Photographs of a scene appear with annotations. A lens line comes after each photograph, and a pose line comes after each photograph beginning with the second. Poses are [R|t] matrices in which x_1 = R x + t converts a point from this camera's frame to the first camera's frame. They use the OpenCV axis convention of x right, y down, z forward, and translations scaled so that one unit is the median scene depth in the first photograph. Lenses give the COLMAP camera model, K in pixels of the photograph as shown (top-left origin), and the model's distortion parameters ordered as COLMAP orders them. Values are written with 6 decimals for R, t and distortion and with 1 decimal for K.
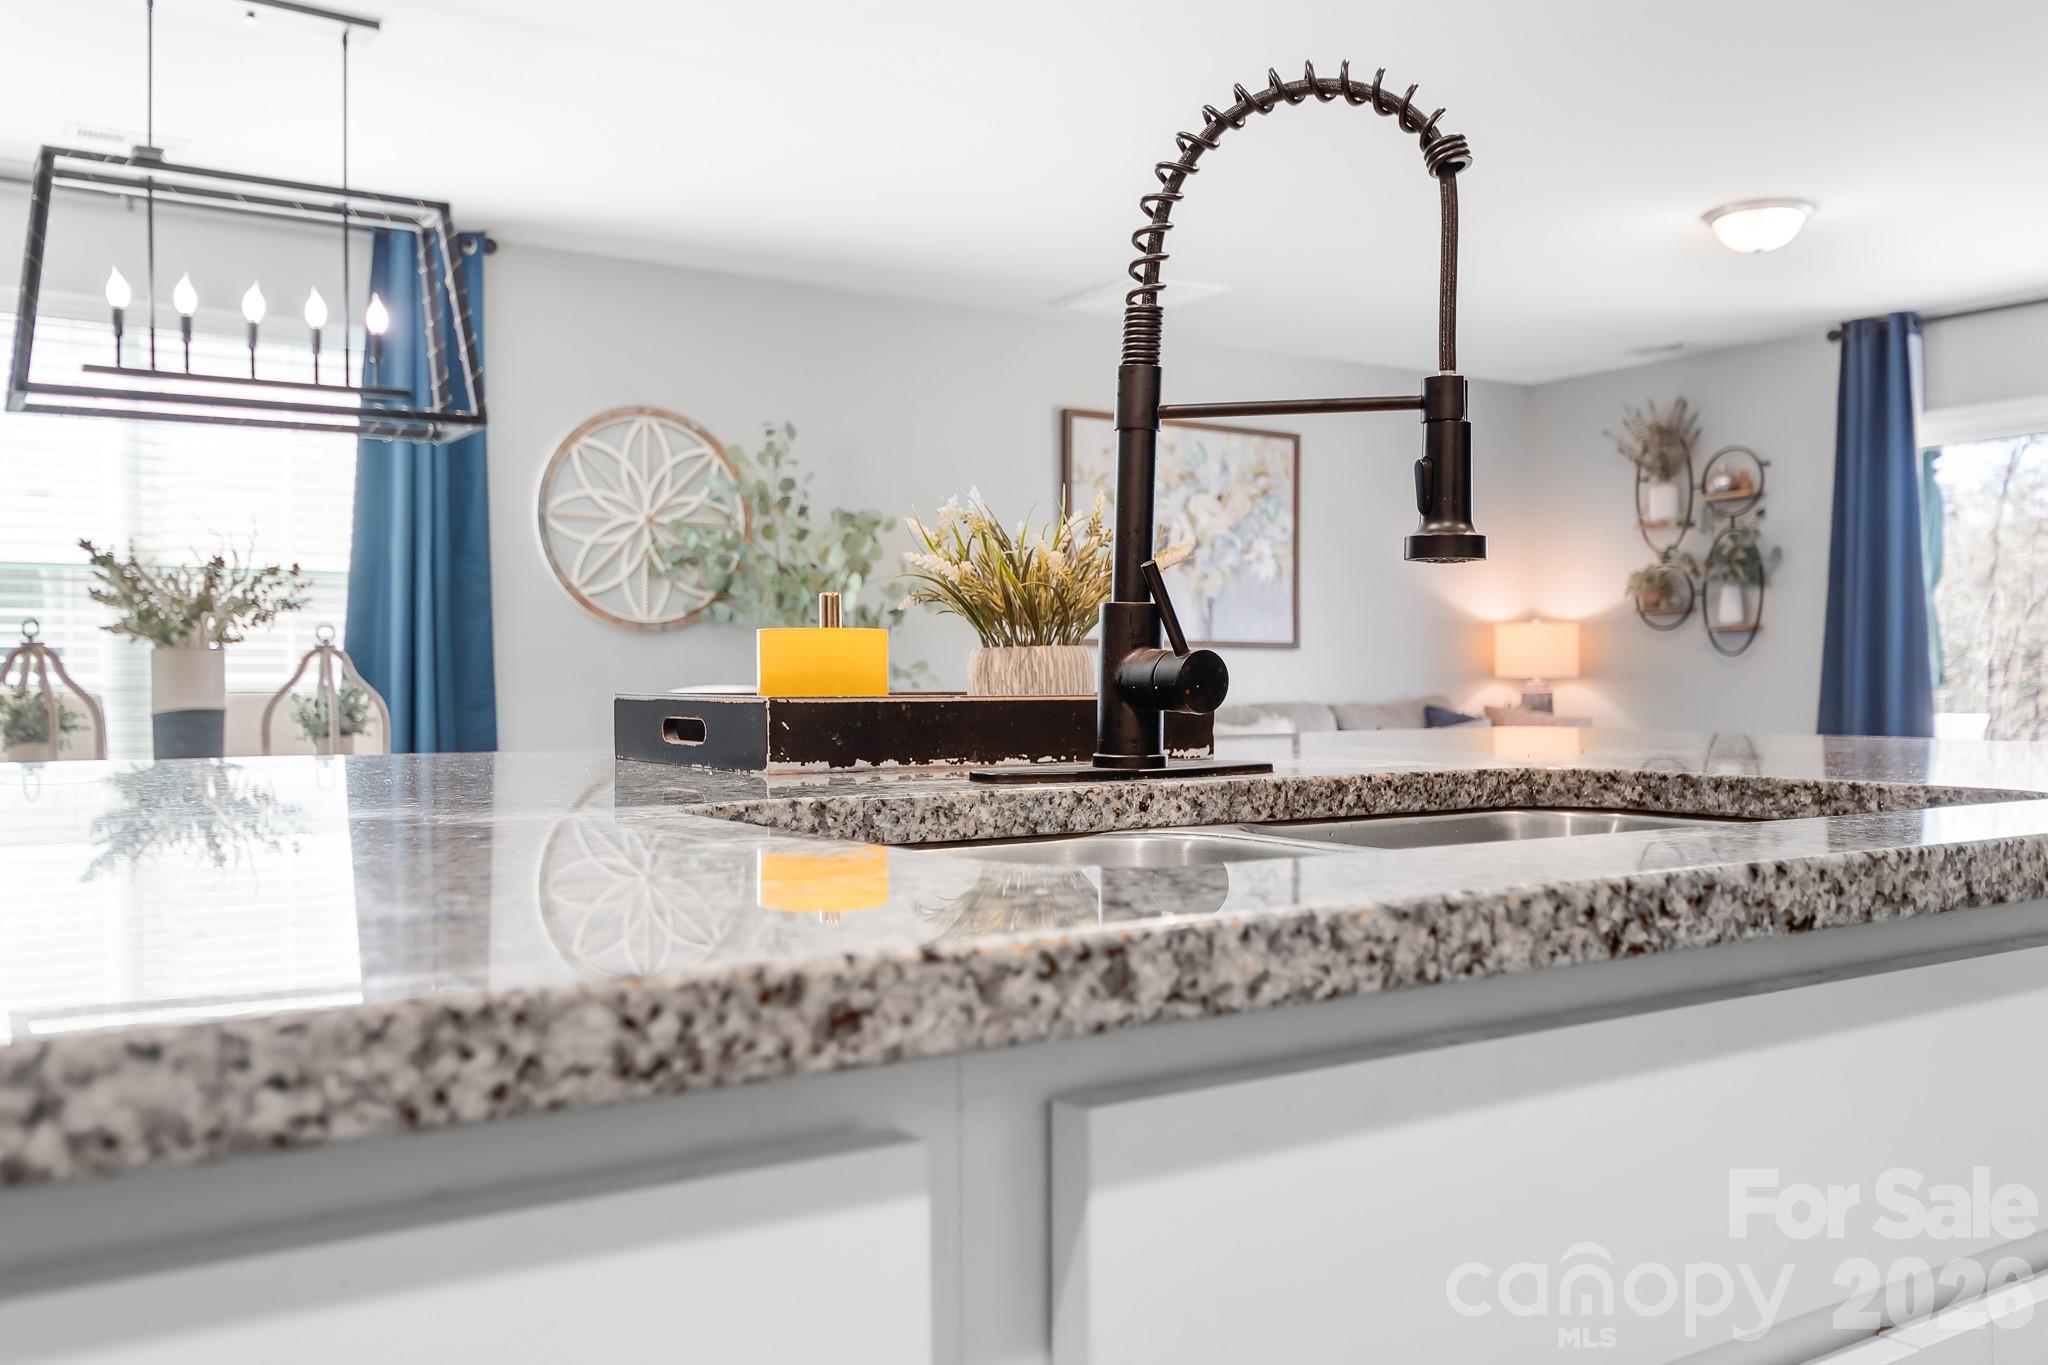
lens RADIAL K [[1700.1, 0, 1019.7], [0, 1700.1, 695.9], [0, 0, 1]] dist [0.013612, 0.001725]
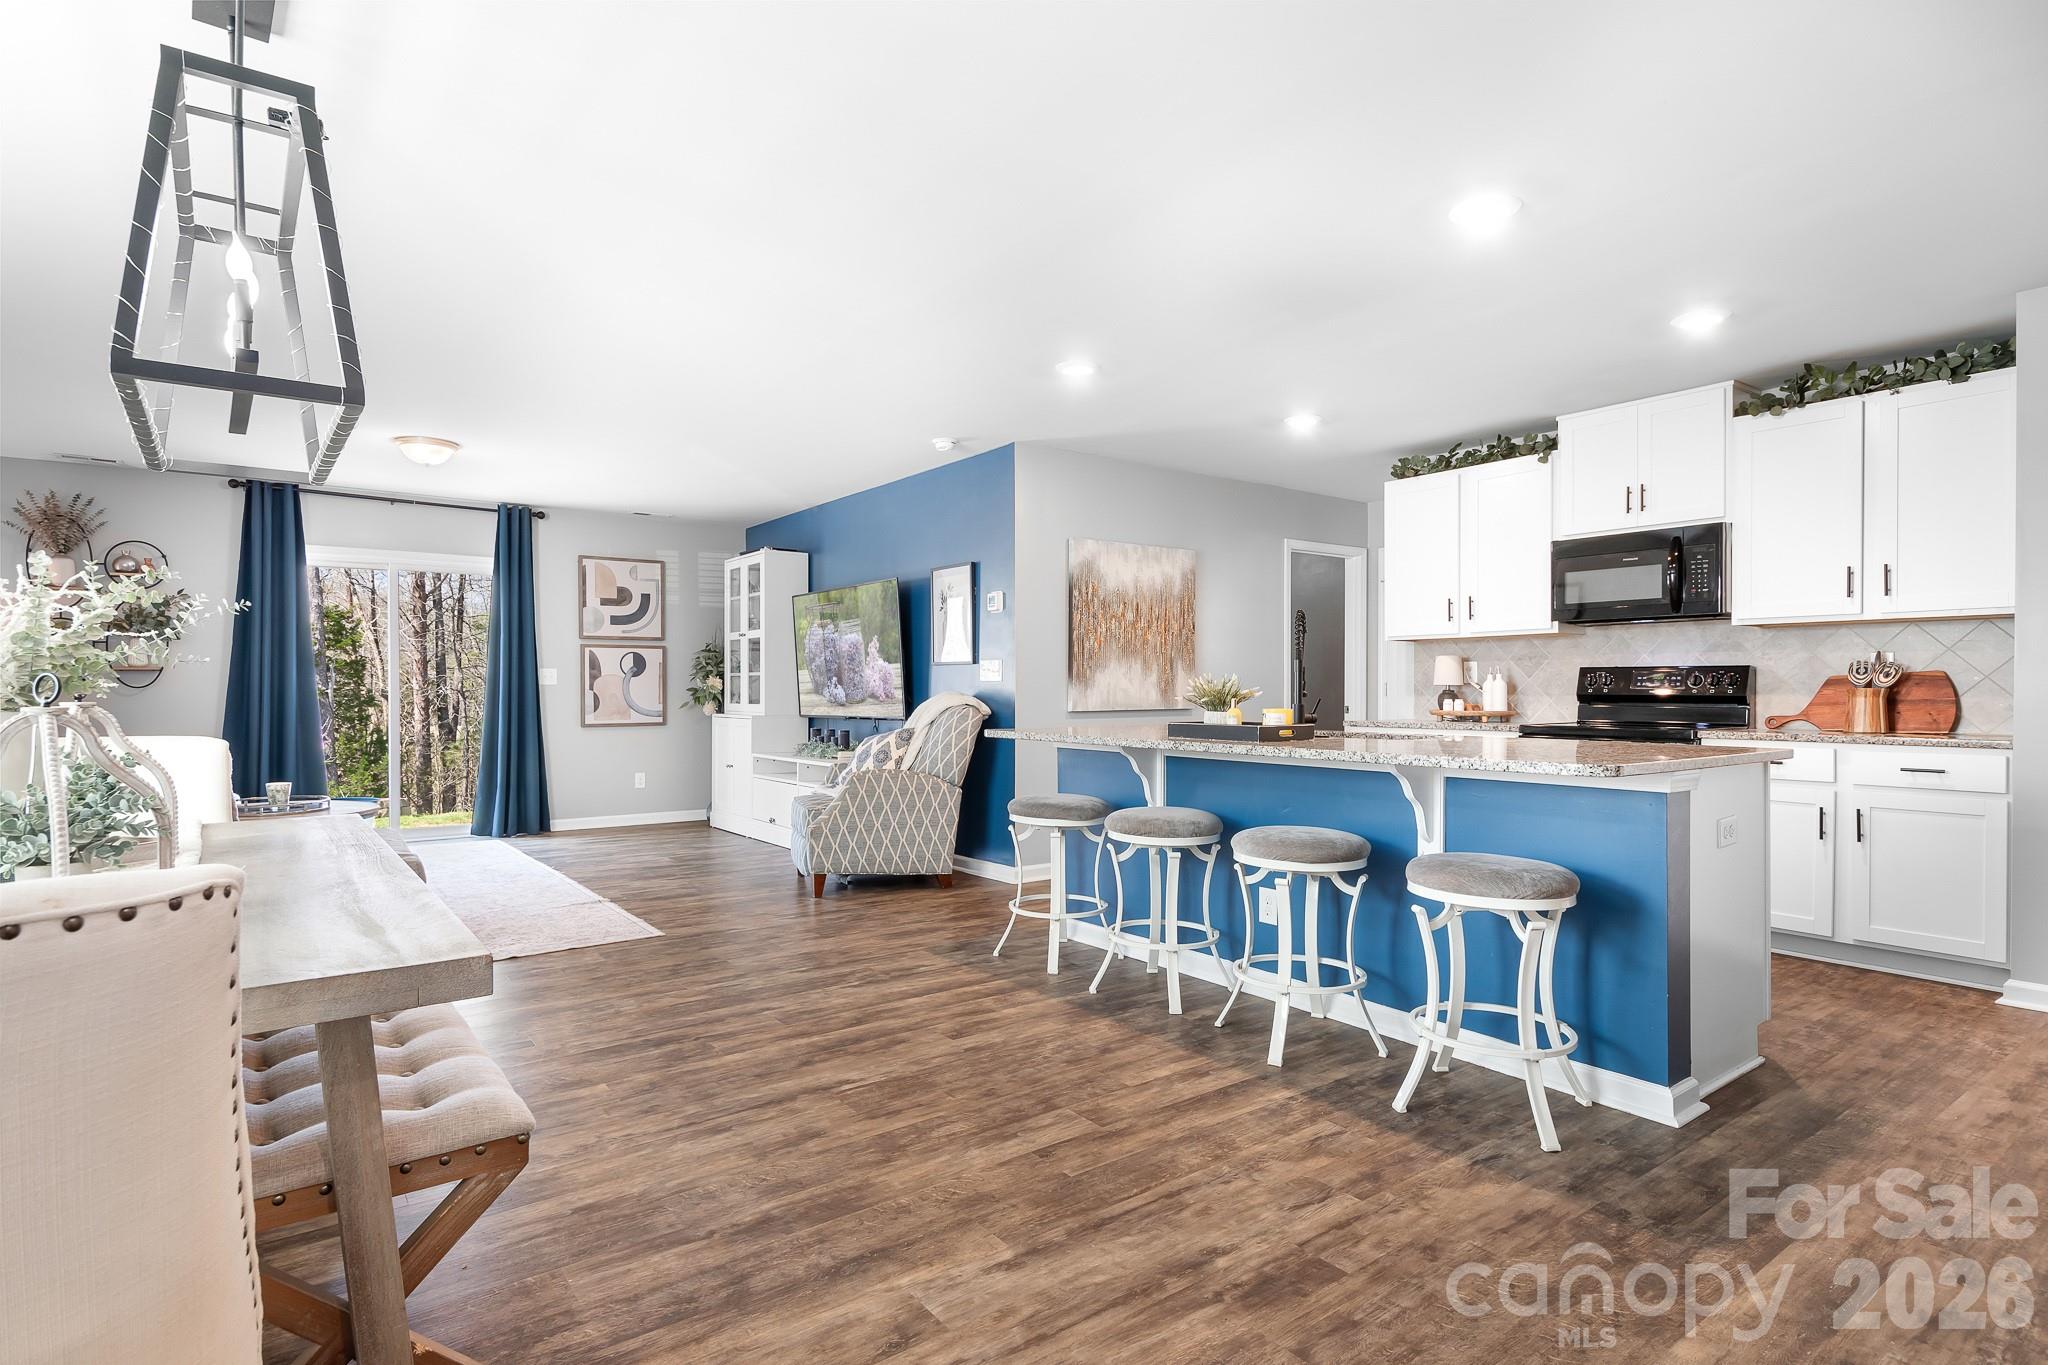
lens RADIAL K [[1048.5, 0, 1038.1], [0, 1048.5, 684.5], [0, 0, 1]] dist [0.007764, -0.000337]
pose [[-0.070863, 0.001441, 0.997485, -0.510346], [0.010282, 0.999947, -0.000714, -0.018439], [-0.997433, 0.010206, -0.070874, 0.323167]]
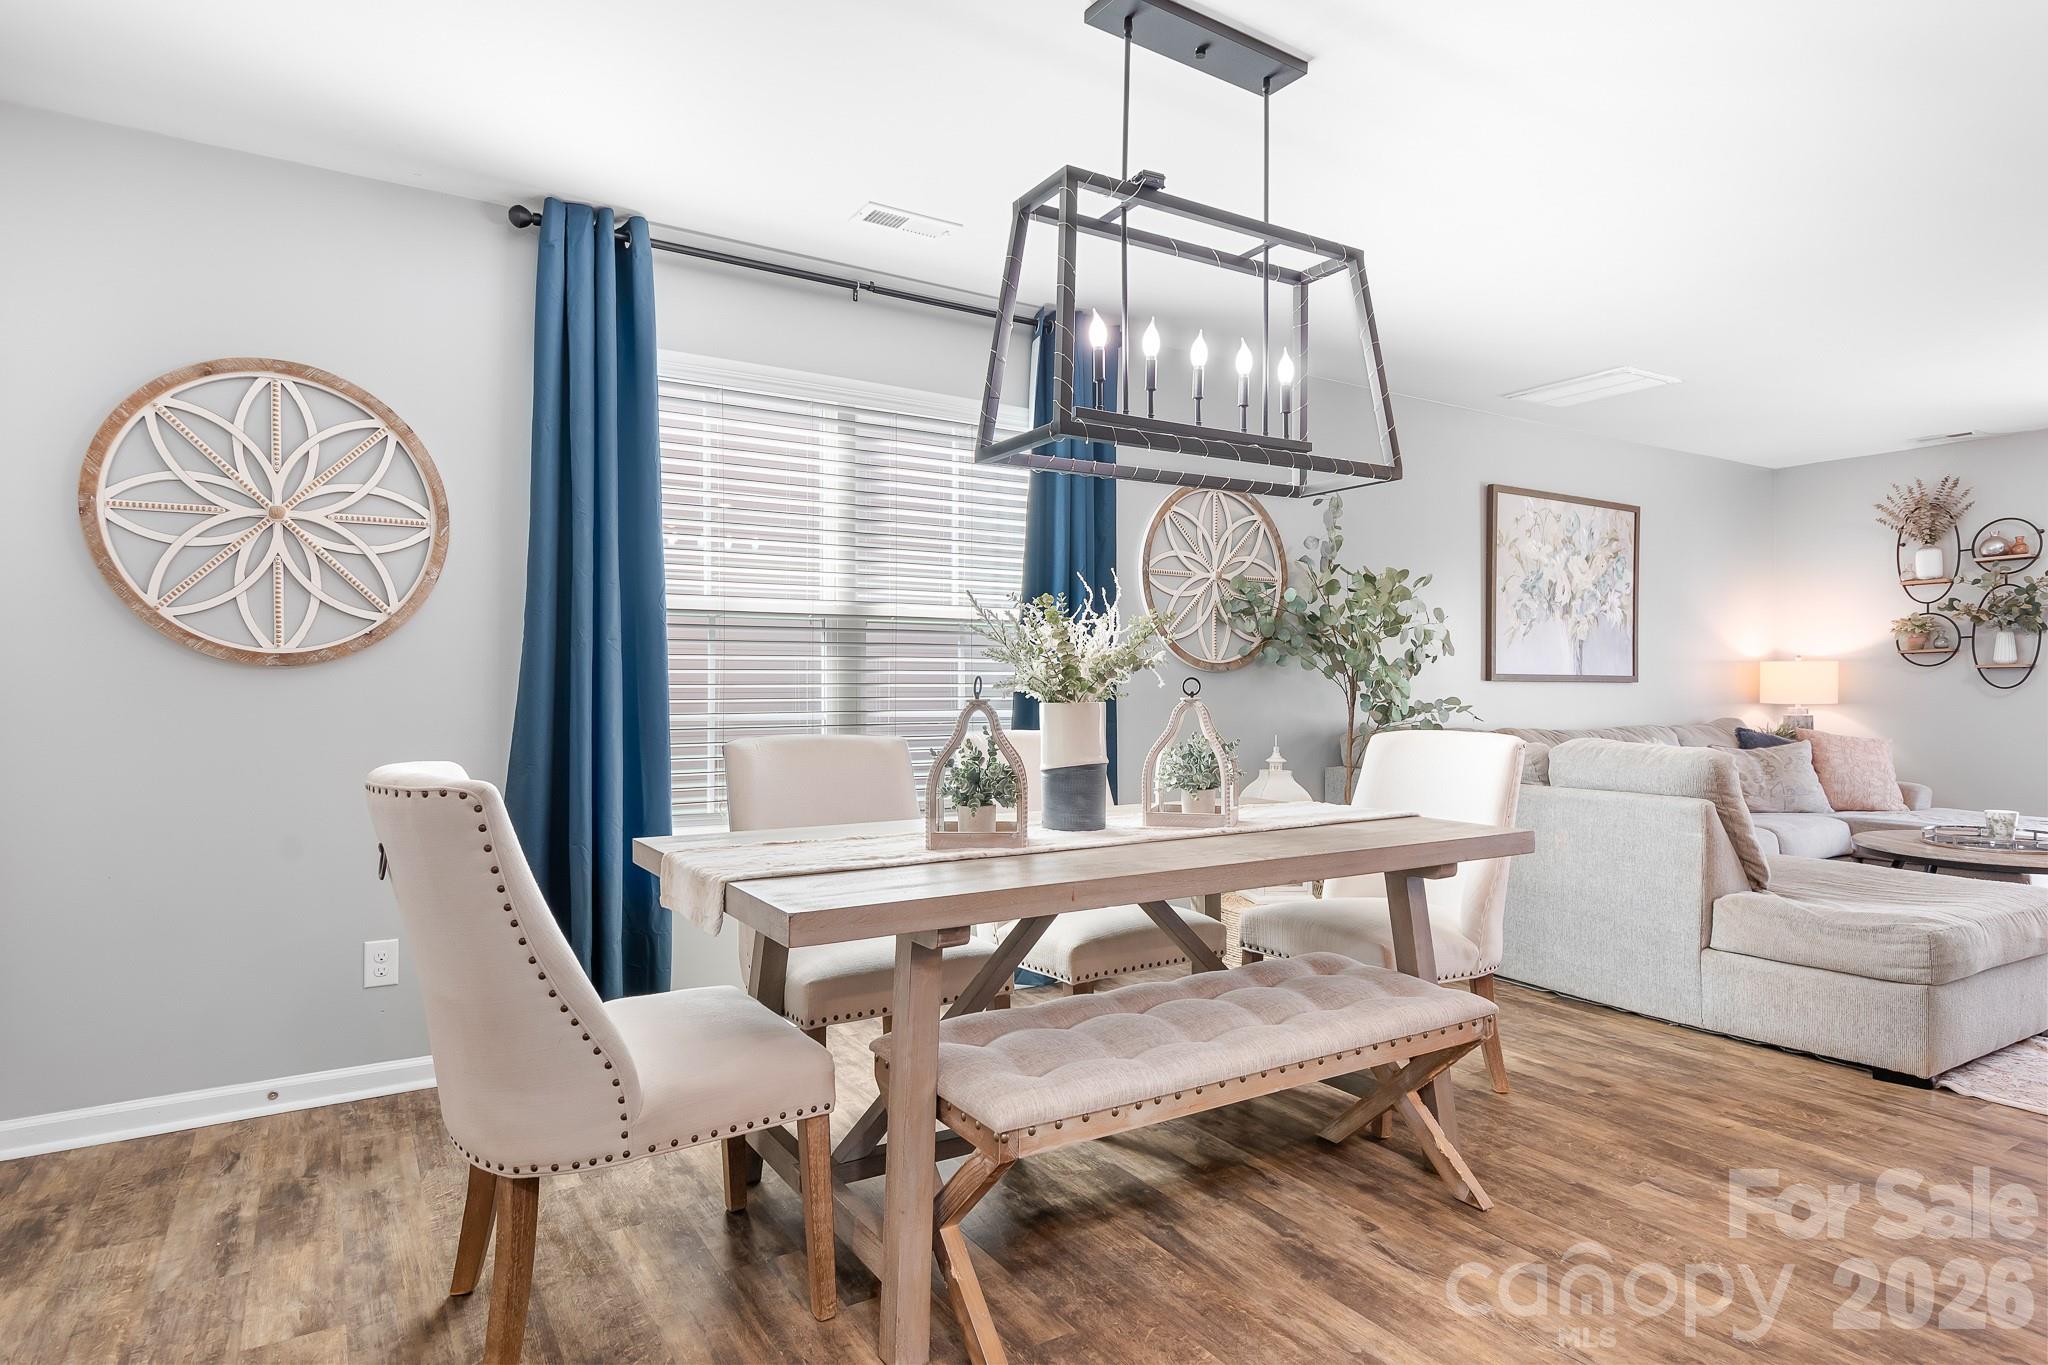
lens RADIAL K [[1144.1, 0, 1018.2], [0, 1144.1, 676.0], [0, 0, 1]] dist [0.016682, -0.003776]
pose [[0.999967, 0.002408, -0.007711, -0.284439], [-0.002533, 0.999866, -0.016176, -0.017785], [0.007671, 0.016195, 0.999839, 0.173560]]
